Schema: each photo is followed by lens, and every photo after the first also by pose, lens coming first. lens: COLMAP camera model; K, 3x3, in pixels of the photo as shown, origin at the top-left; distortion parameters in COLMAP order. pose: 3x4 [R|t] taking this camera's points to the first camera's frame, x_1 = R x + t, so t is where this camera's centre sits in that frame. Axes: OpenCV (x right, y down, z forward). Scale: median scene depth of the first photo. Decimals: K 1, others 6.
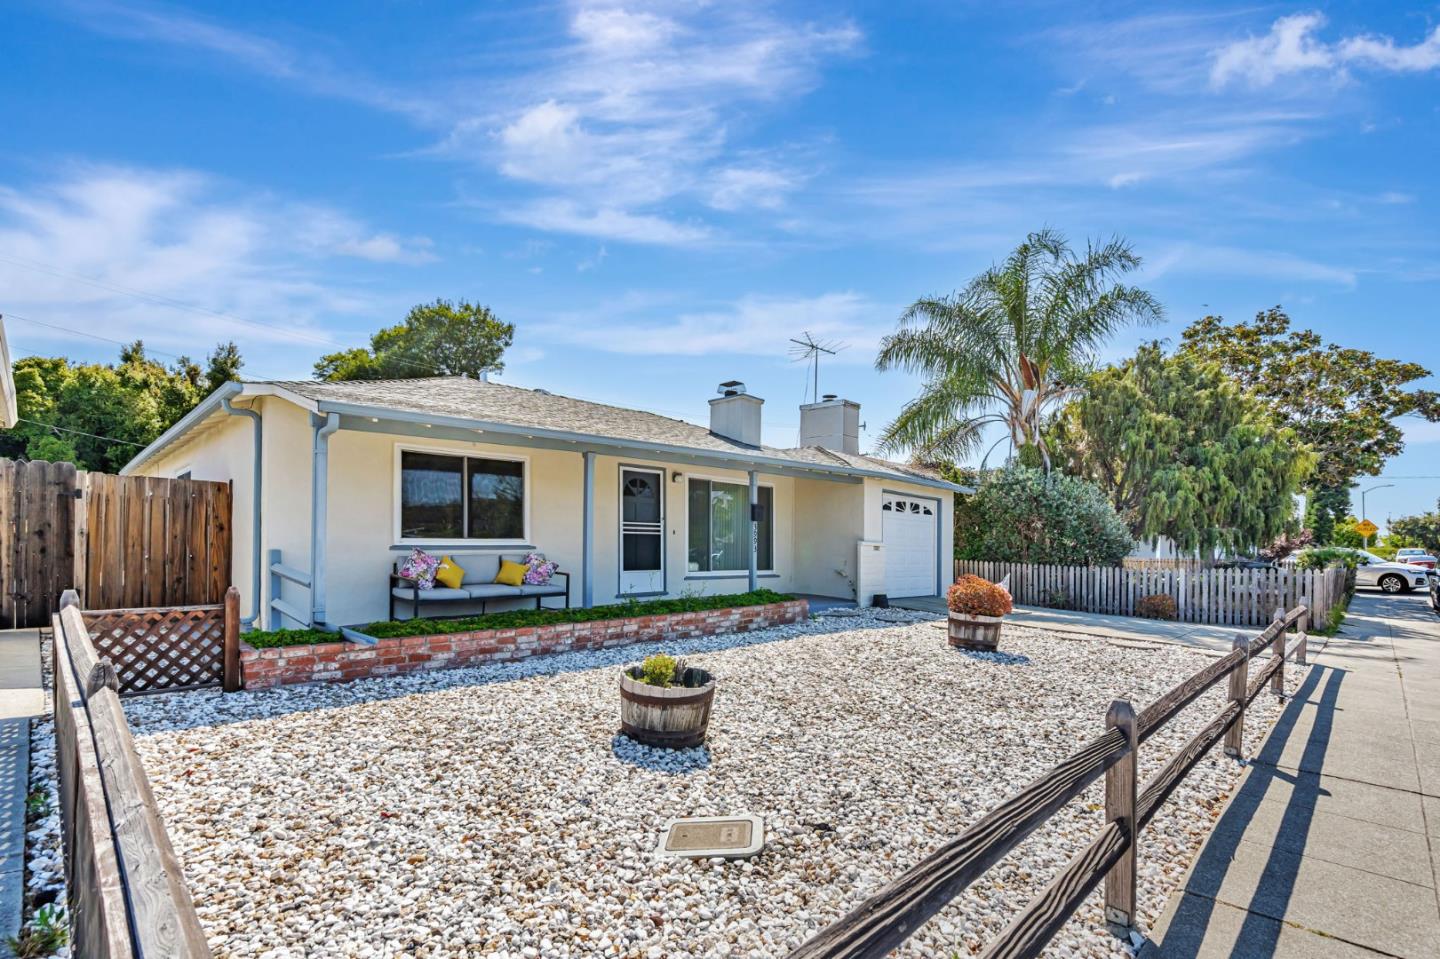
lens RADIAL K [[661.4, 0, 720.6], [0, 661.4, 543.1], [0, 0, 1]] dist [-0.000223, 0.000163]
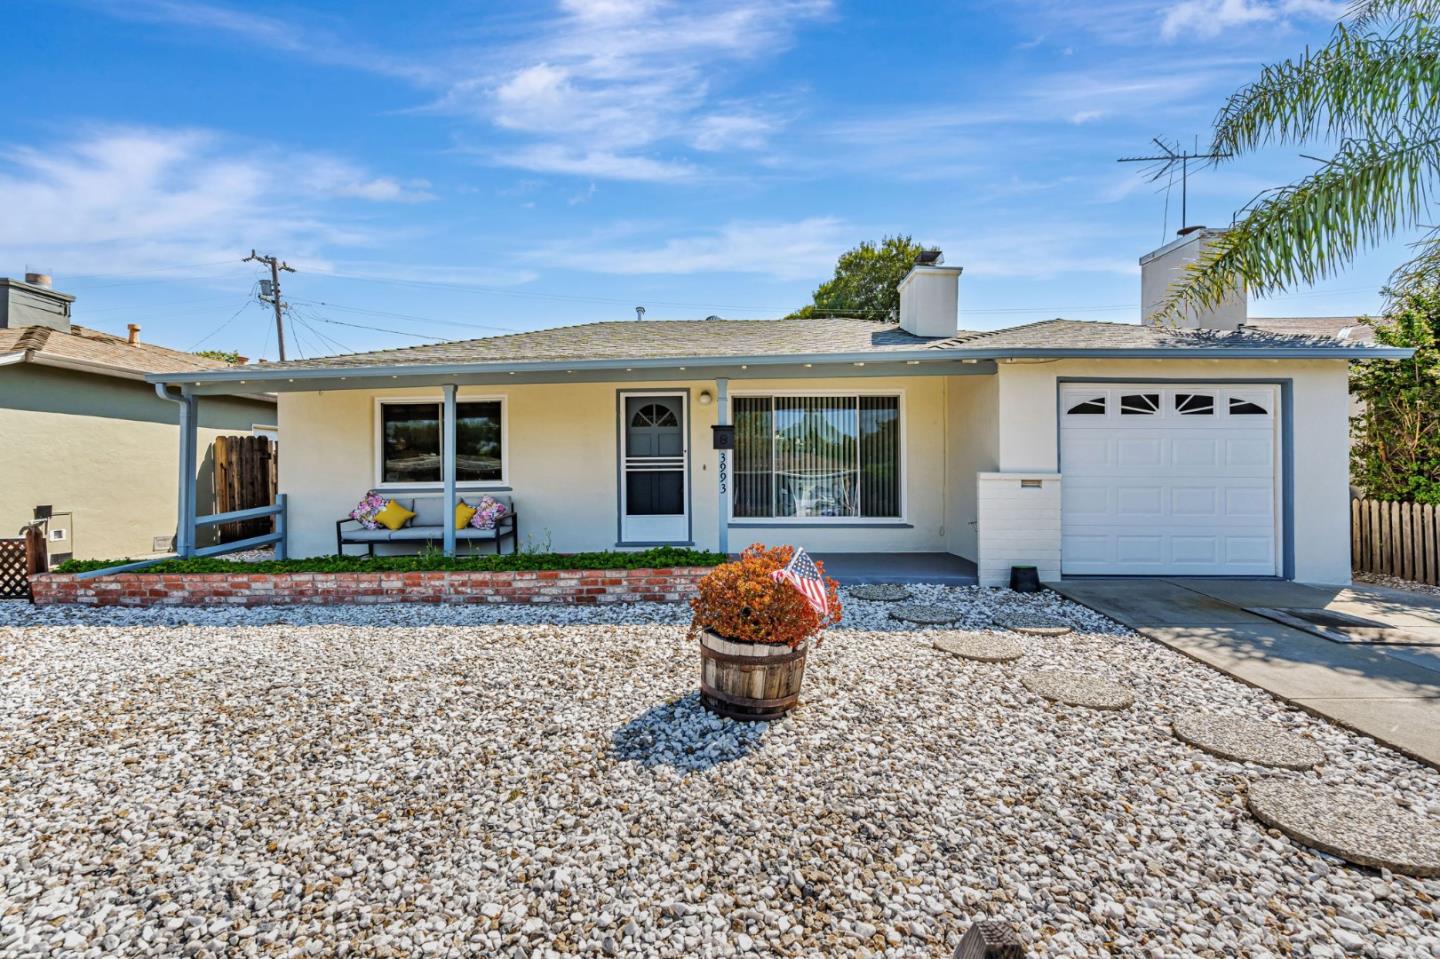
lens RADIAL K [[648.5, 0, 718.2], [0, 648.5, 476.9], [0, 0, 1]] dist [0.000271, 0.000929]
pose [[0.688164, -0.018424, -0.725321, 0.559541], [0.018179, 0.999802, -0.008149, 0.001793], [0.725327, -0.007578, 0.688363, 0.526220]]
